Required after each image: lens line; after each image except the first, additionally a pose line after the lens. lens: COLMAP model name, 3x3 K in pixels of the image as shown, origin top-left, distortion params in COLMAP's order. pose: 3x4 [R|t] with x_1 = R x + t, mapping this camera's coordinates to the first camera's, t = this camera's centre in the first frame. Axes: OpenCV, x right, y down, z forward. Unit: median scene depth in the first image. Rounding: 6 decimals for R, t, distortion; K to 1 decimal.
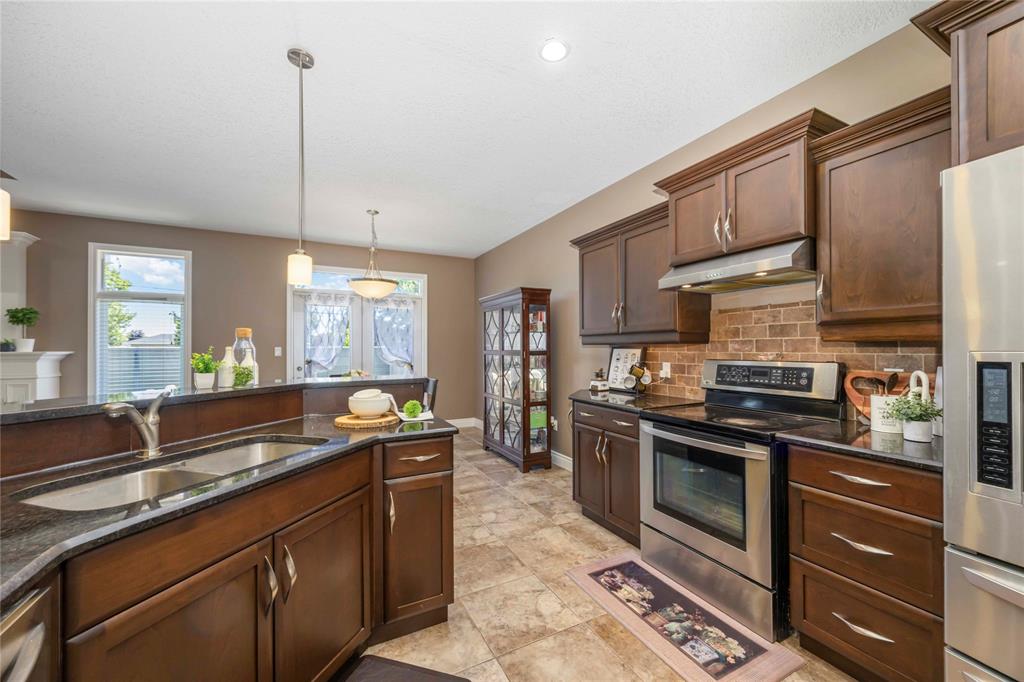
lens RADIAL K [[395.7, 0, 514.2], [0, 395.7, 344.4], [0, 0, 1]] dist [0.000549, 0.000189]
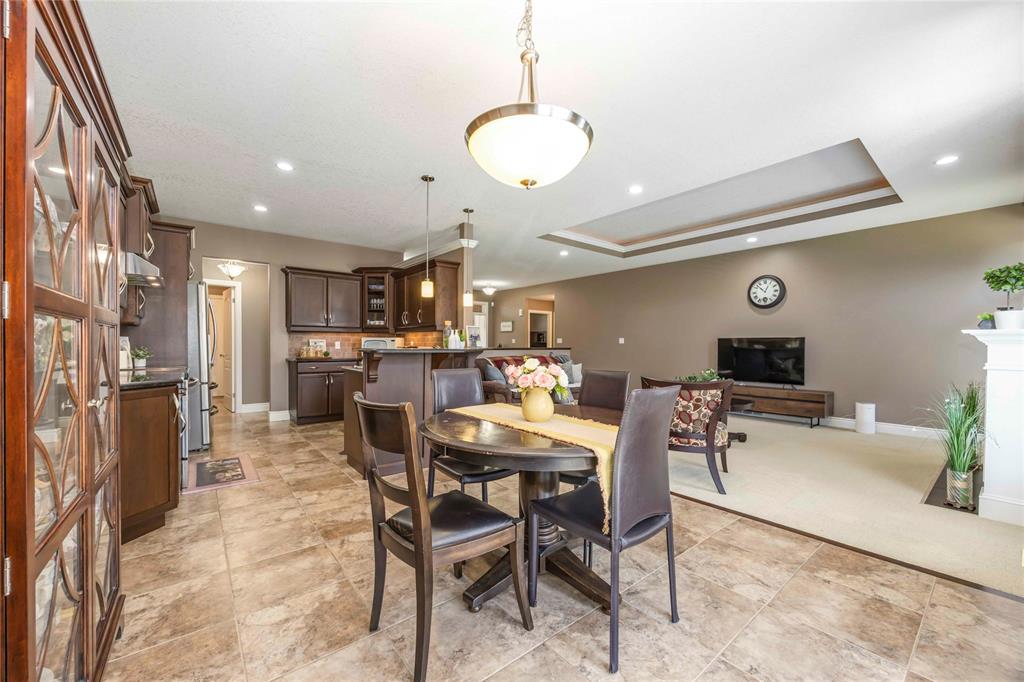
lens RADIAL K [[395.7, 0, 517.6], [0, 395.7, 348.8], [0, 0, 1]] dist [0.000549, 0.000189]
pose [[-0.978144, 0.000754, -0.207929, -0.537640], [0.000428, 0.999999, 0.001613, 0.092893], [0.207930, 0.001489, -0.978143, 2.827200]]
